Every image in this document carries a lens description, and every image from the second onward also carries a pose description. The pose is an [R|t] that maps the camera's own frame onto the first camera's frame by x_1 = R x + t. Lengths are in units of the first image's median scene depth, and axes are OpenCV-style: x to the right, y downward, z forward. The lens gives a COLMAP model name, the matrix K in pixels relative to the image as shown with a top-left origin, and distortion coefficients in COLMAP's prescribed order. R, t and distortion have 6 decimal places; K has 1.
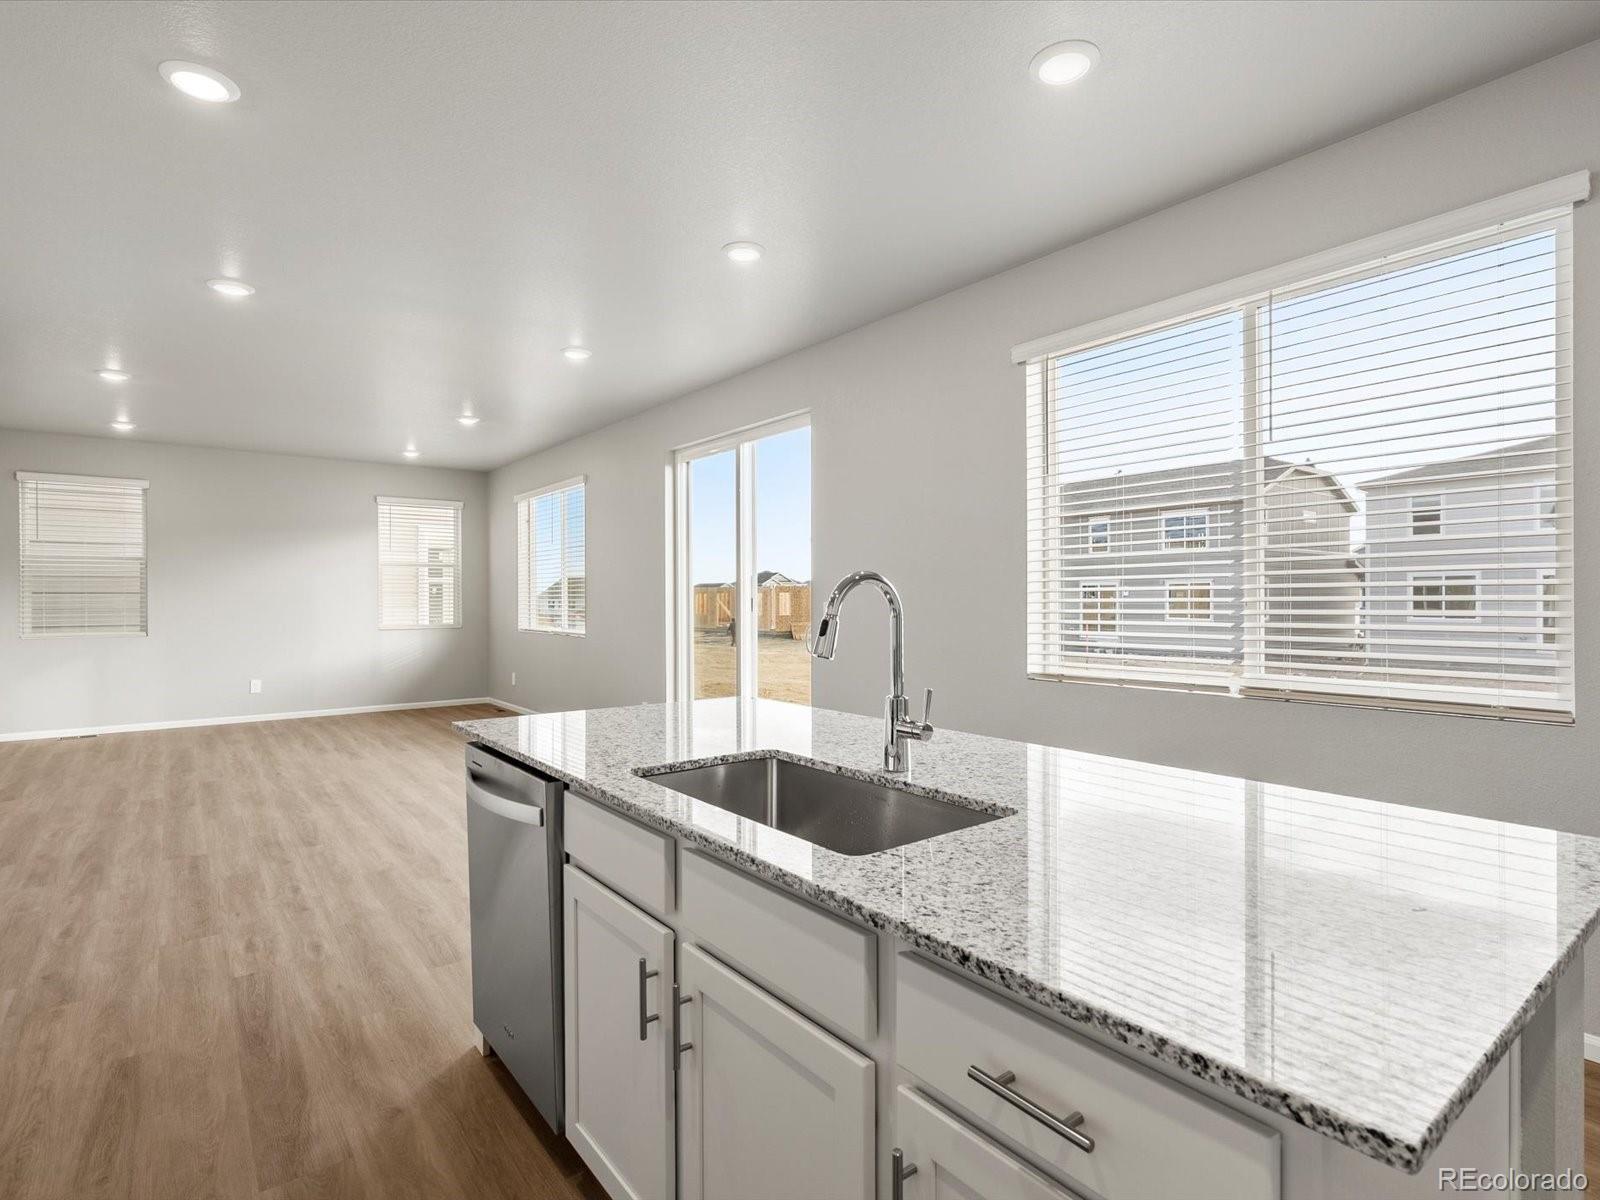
lens RADIAL K [[807.6, 0, 800.0], [0, 807.6, 600.0], [0, 0, 1]] dist [-0.006094, 0.000339]
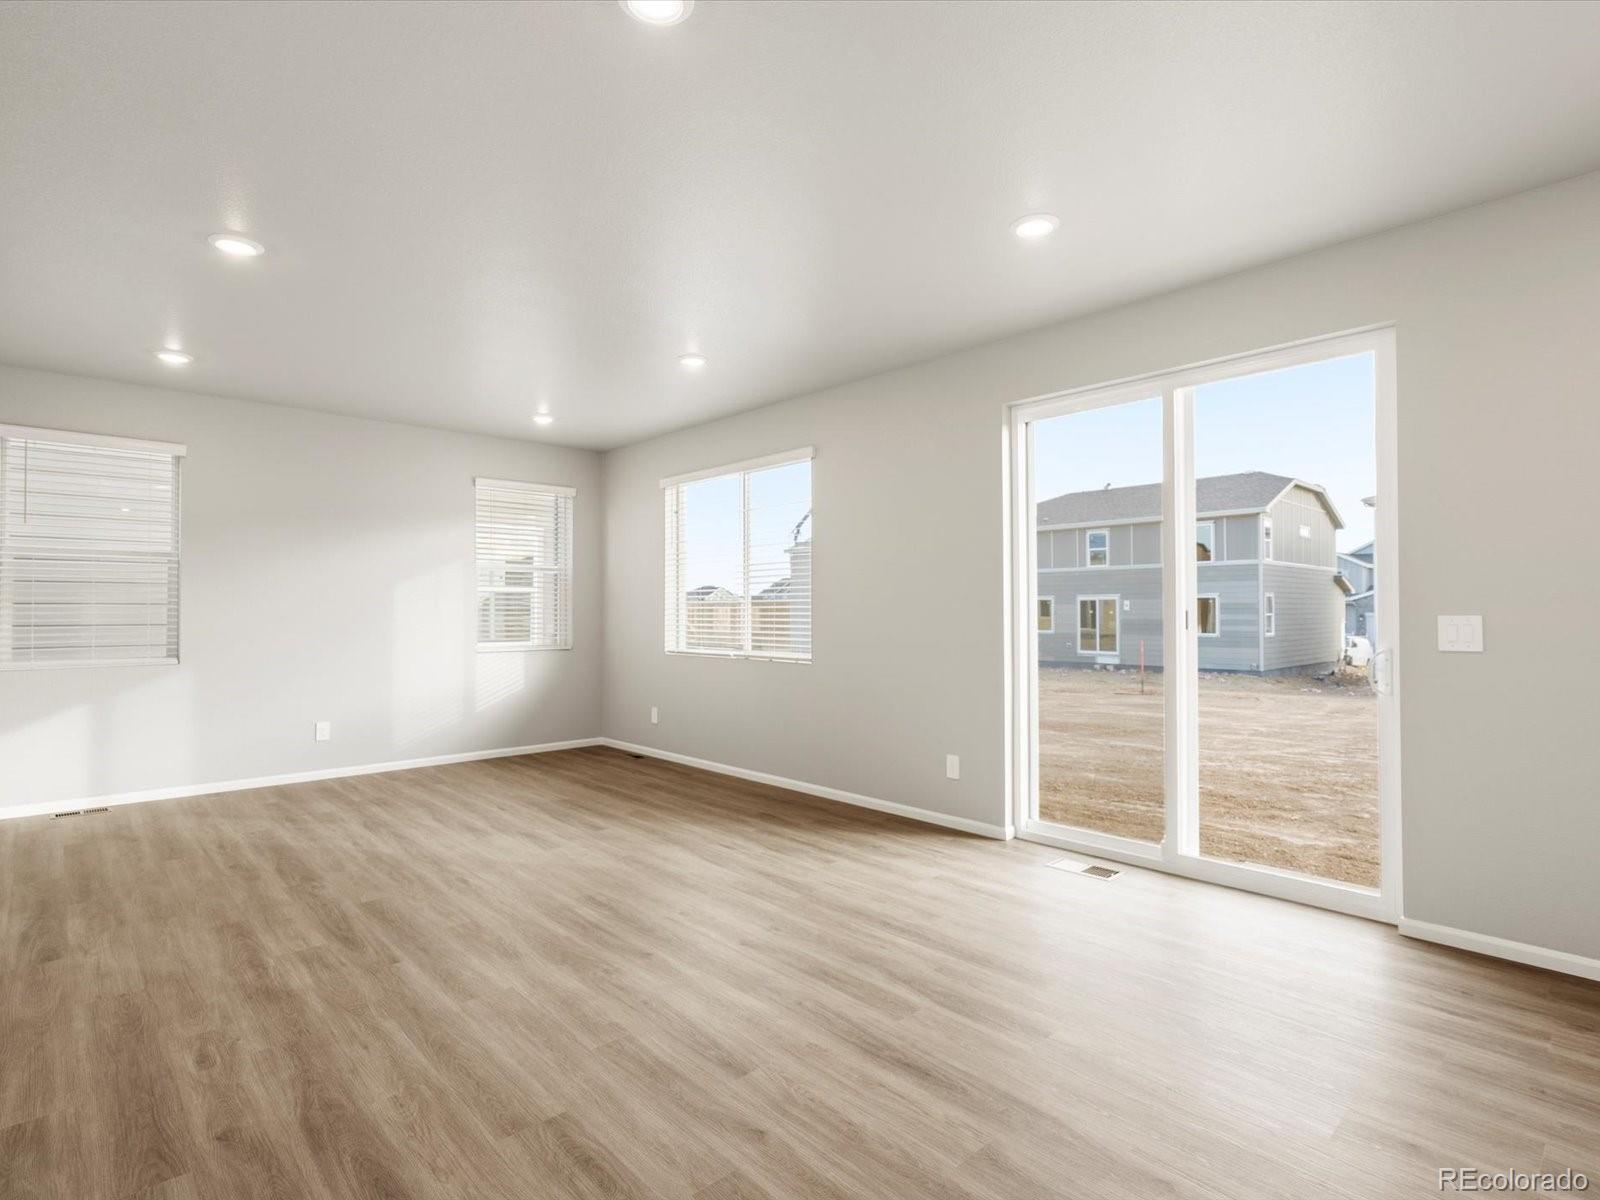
lens RADIAL K [[823.5, 0, 800.0], [0, 823.5, 600.0], [0, 0, 1]] dist [0.008504, -0.000161]
pose [[0.997262, 0.005127, 0.073773, -0.319970], [-0.003789, 0.999826, -0.018269, 0.000440], [-0.073853, 0.017939, 0.997108, 0.233253]]
